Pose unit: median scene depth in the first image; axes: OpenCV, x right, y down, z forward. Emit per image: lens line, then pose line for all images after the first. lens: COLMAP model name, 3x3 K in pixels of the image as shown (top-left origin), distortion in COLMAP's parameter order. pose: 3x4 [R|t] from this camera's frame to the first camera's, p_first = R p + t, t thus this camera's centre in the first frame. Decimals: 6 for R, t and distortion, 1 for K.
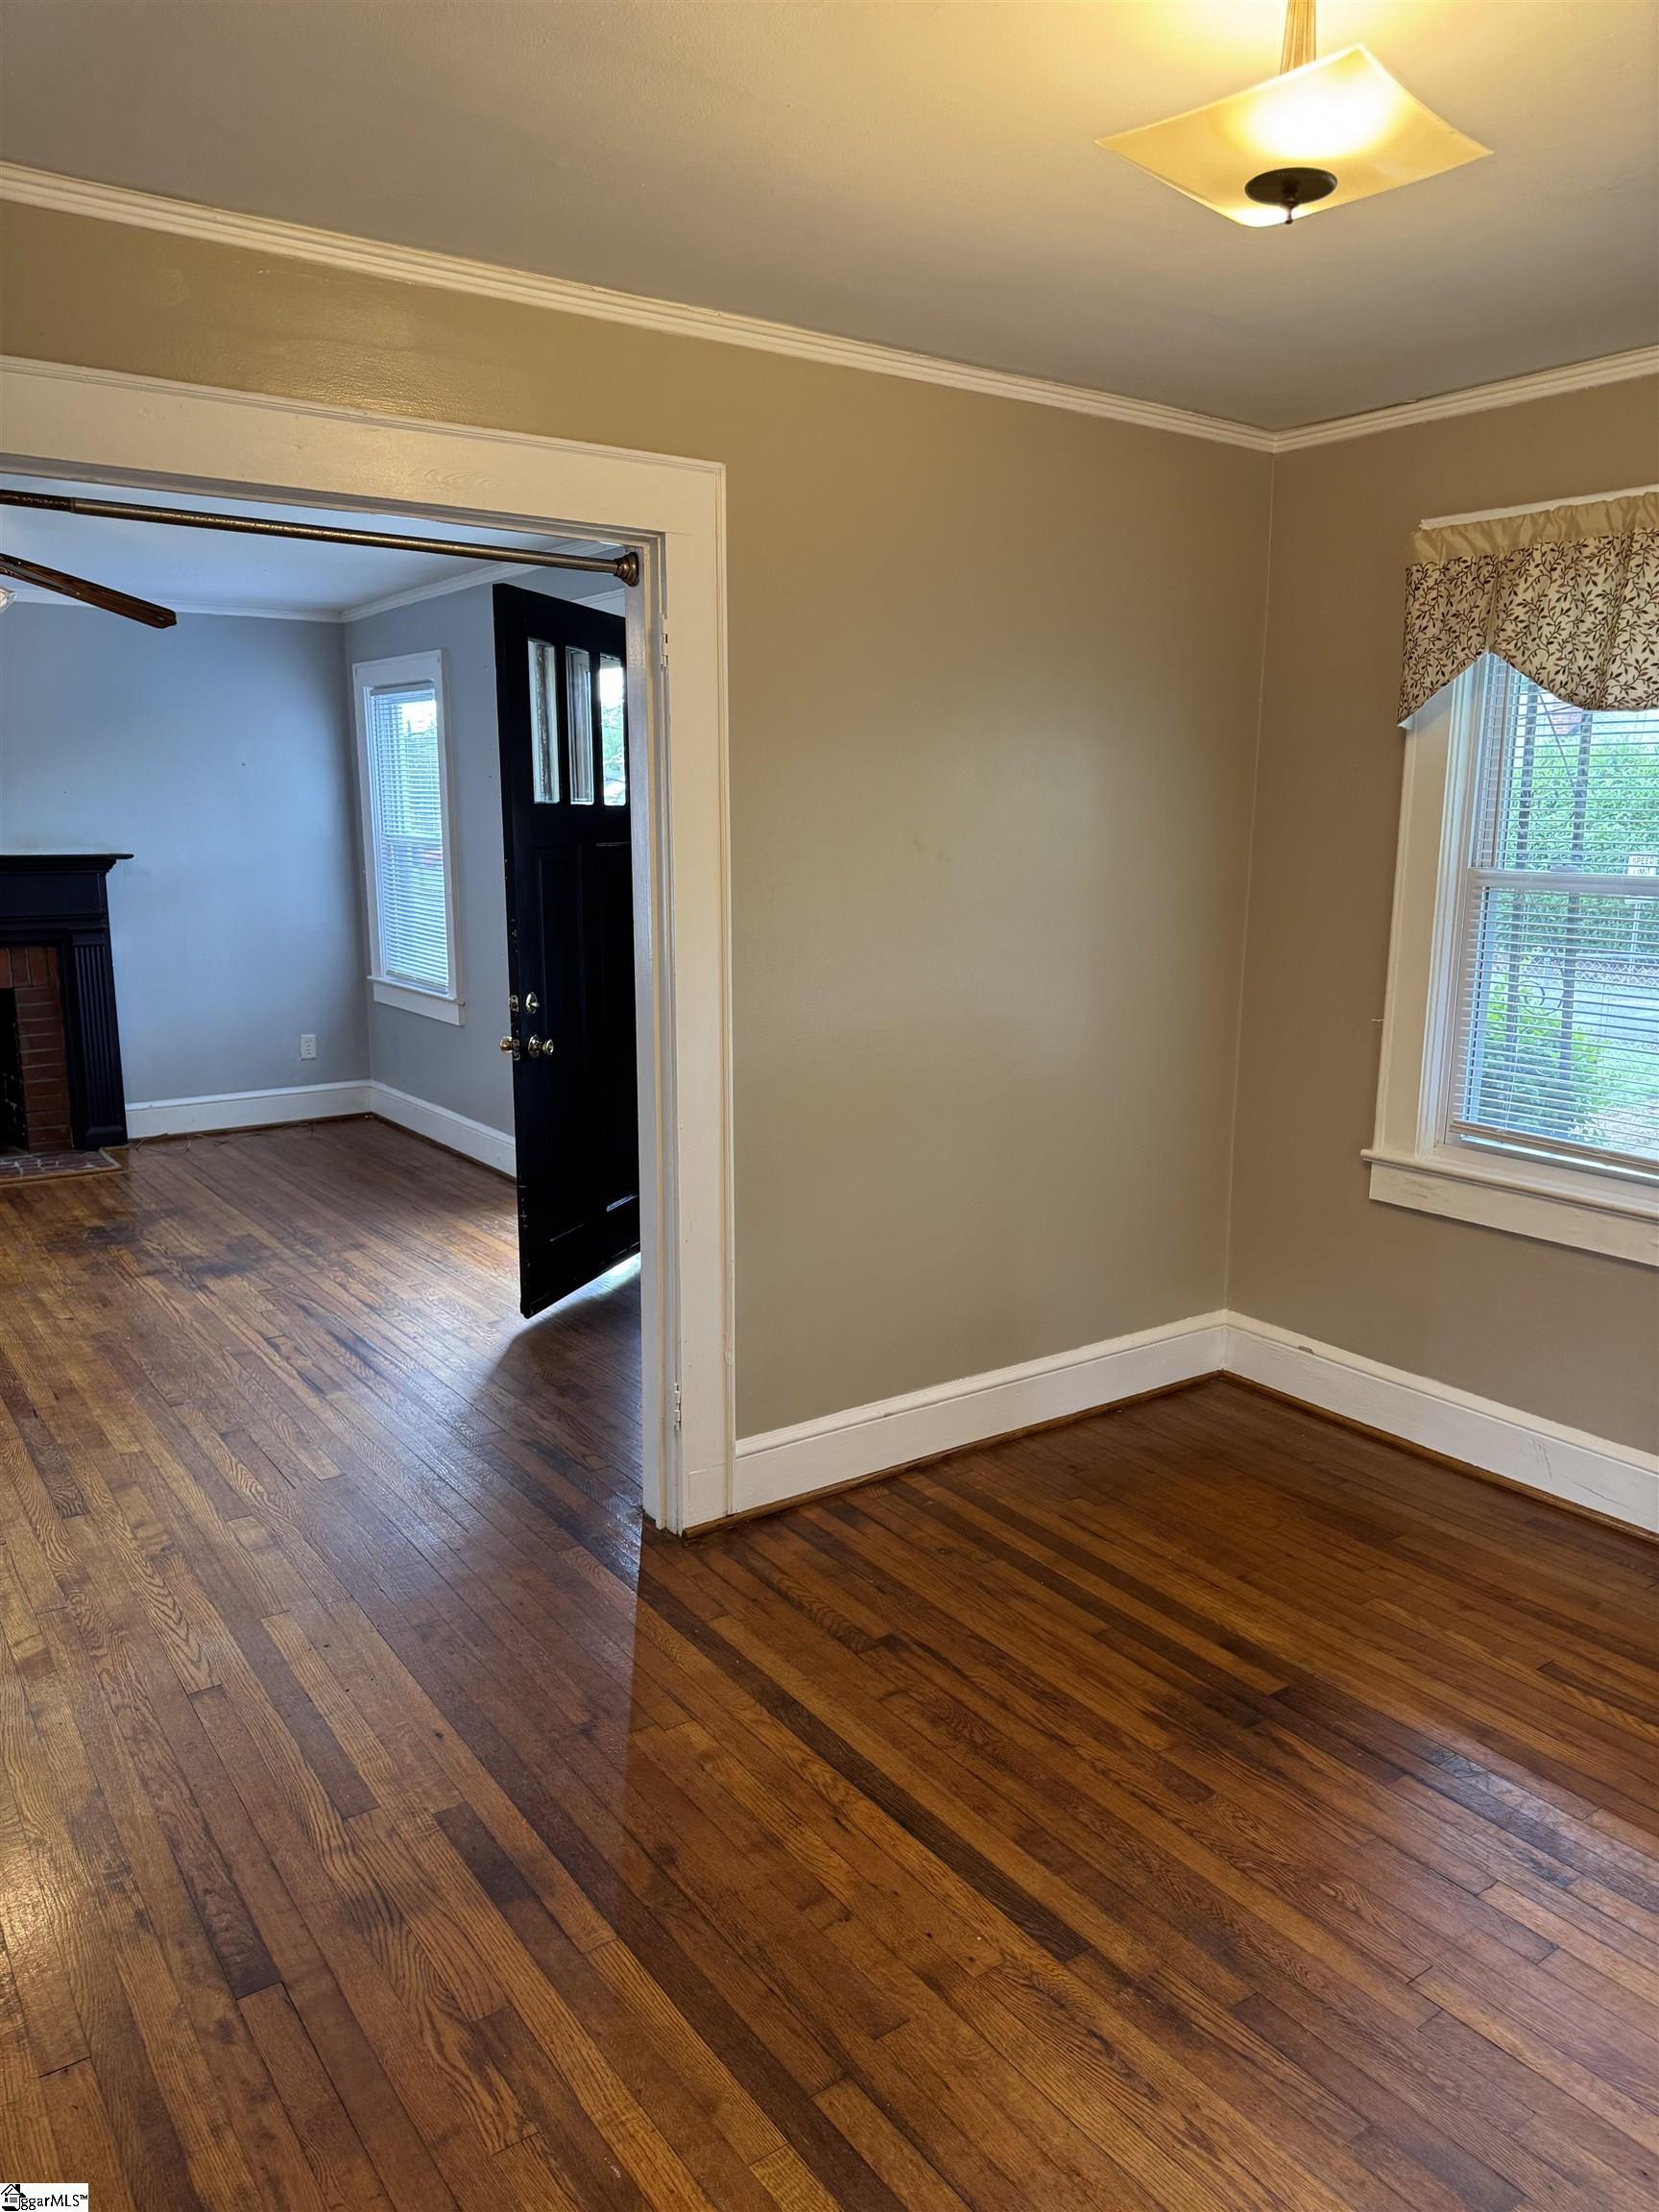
lens RADIAL K [[1618.4, 0, 829.5], [0, 1618.4, 1106.0], [0, 0, 1]] dist [0.004371, -0.007844]
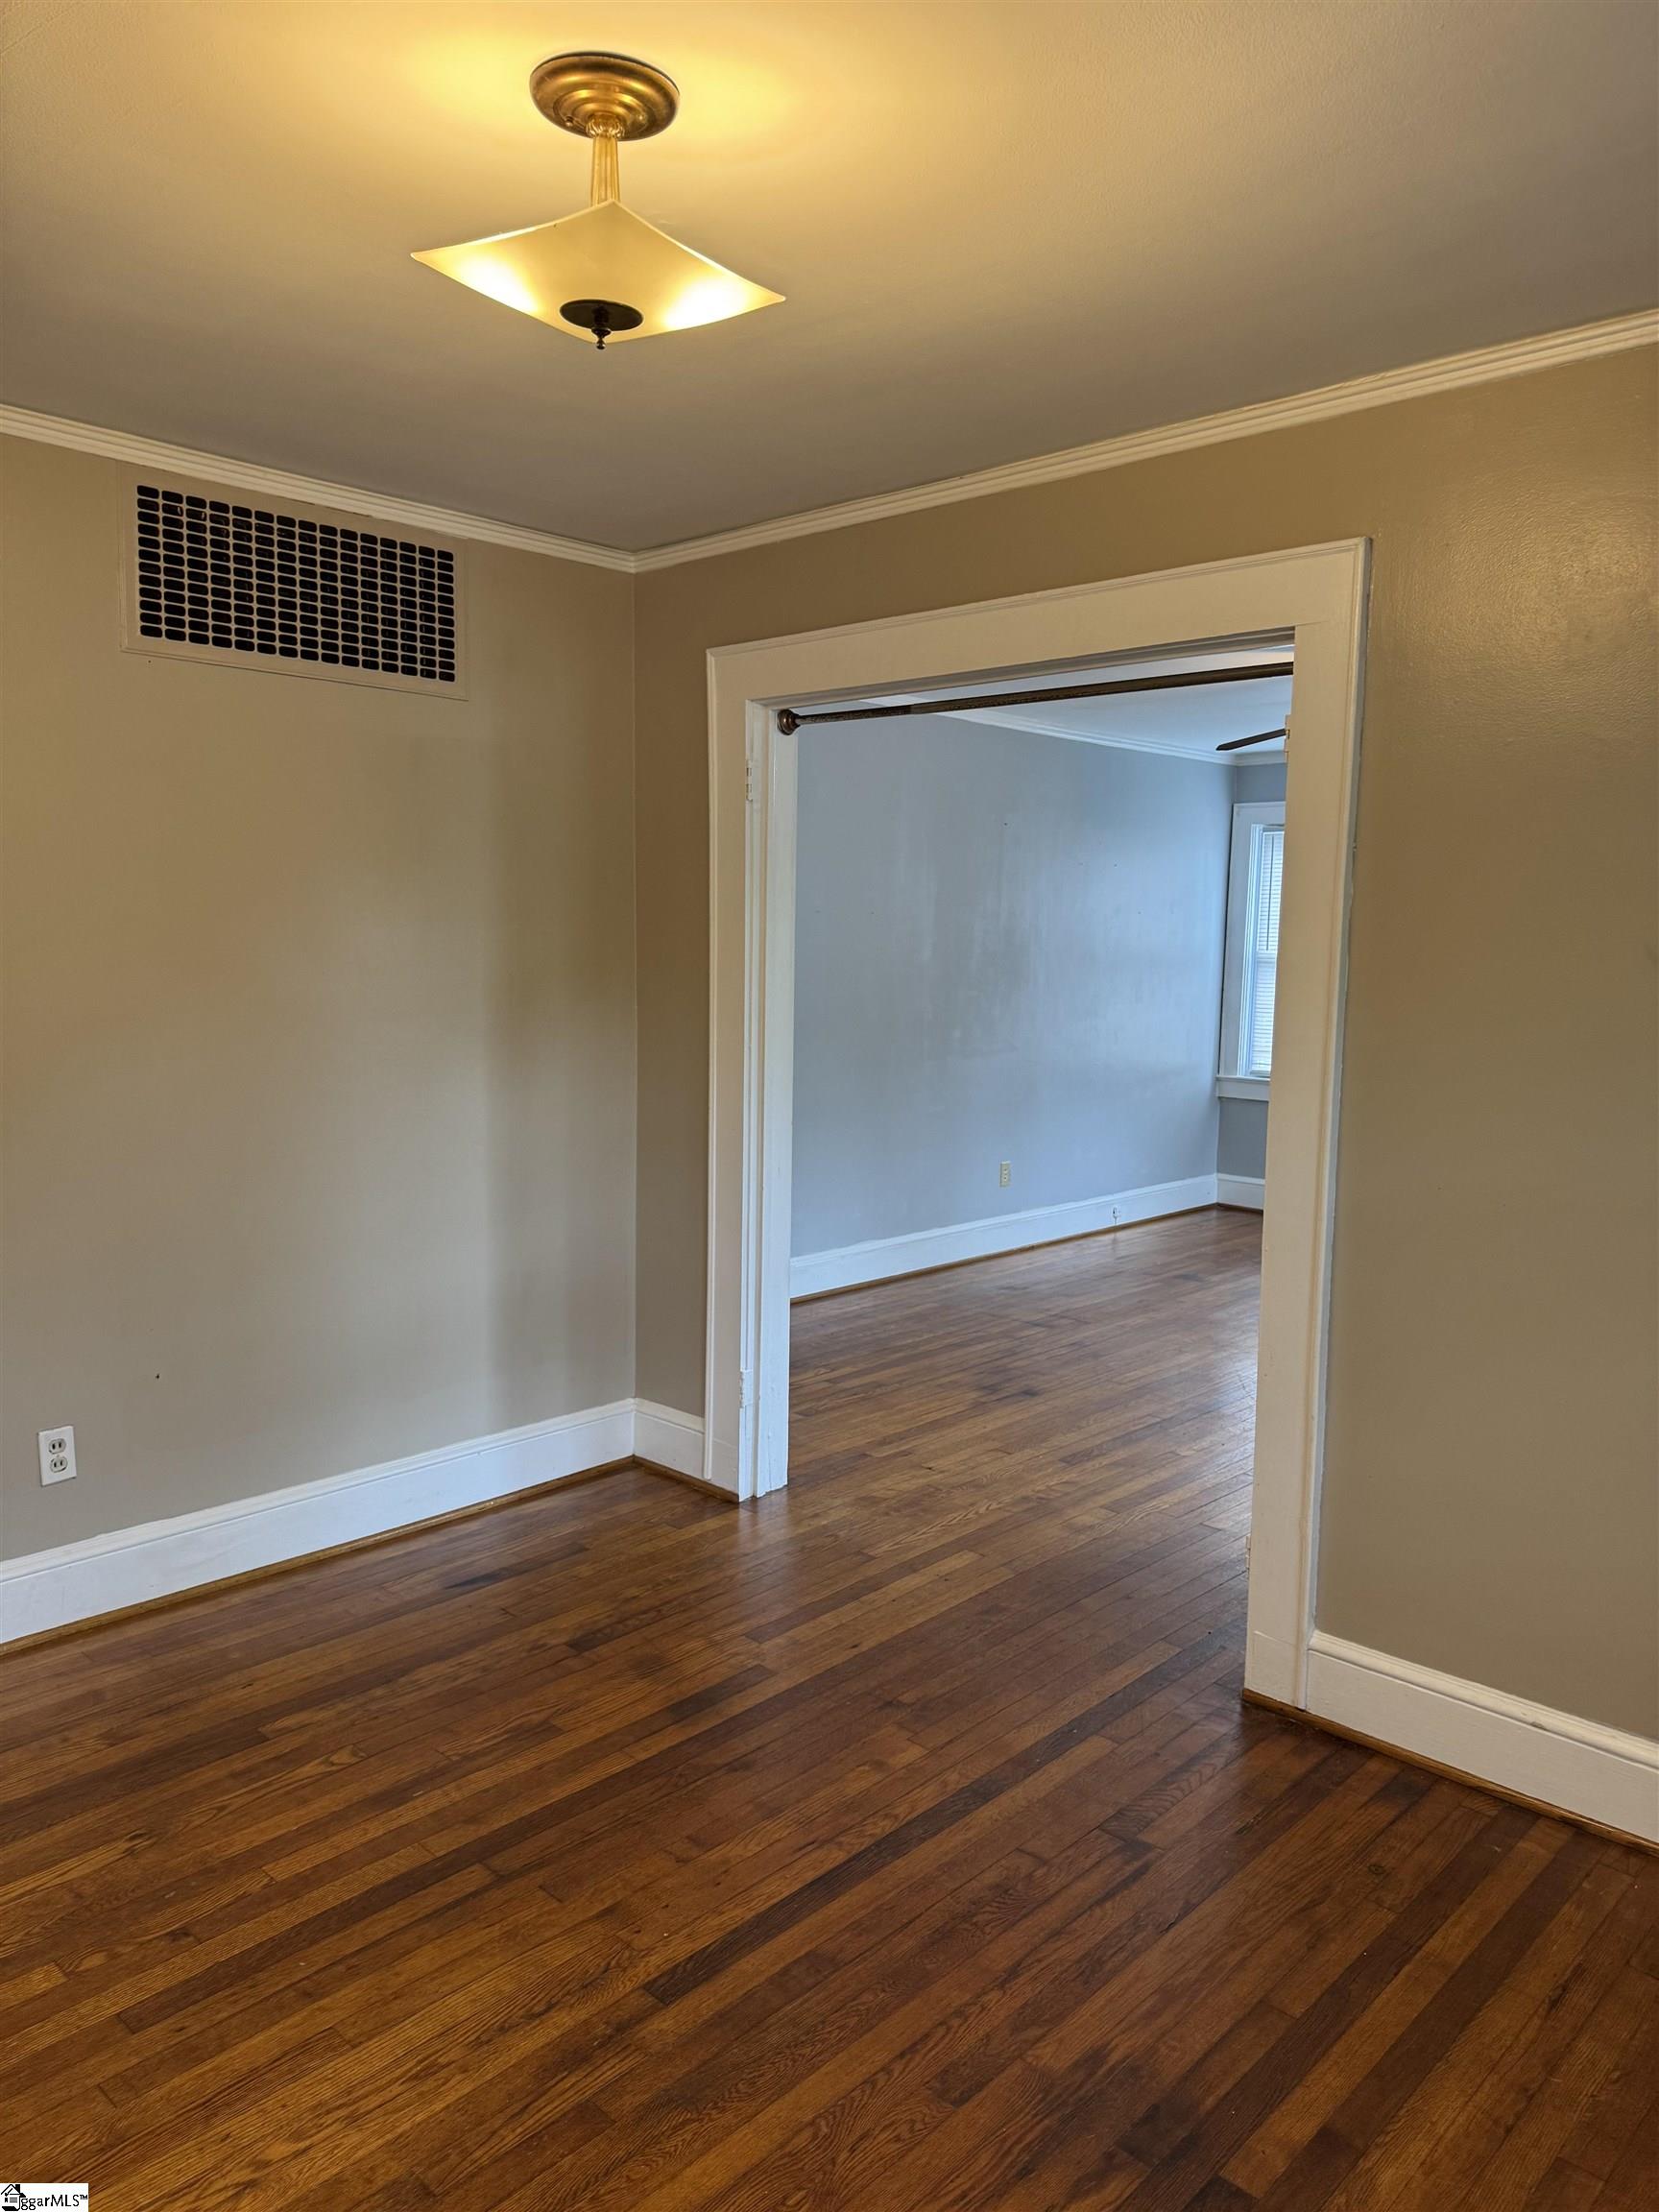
lens RADIAL K [[1572.5, 0, 829.5], [0, 1572.5, 1106.0], [0, 0, 1]] dist [-0.009553, 0.002877]
pose [[0.208186, 0.129580, -0.969468, 0.949855], [-0.208256, 0.974329, 0.085508, -0.129740], [0.955661, 0.184096, 0.229828, 0.672017]]
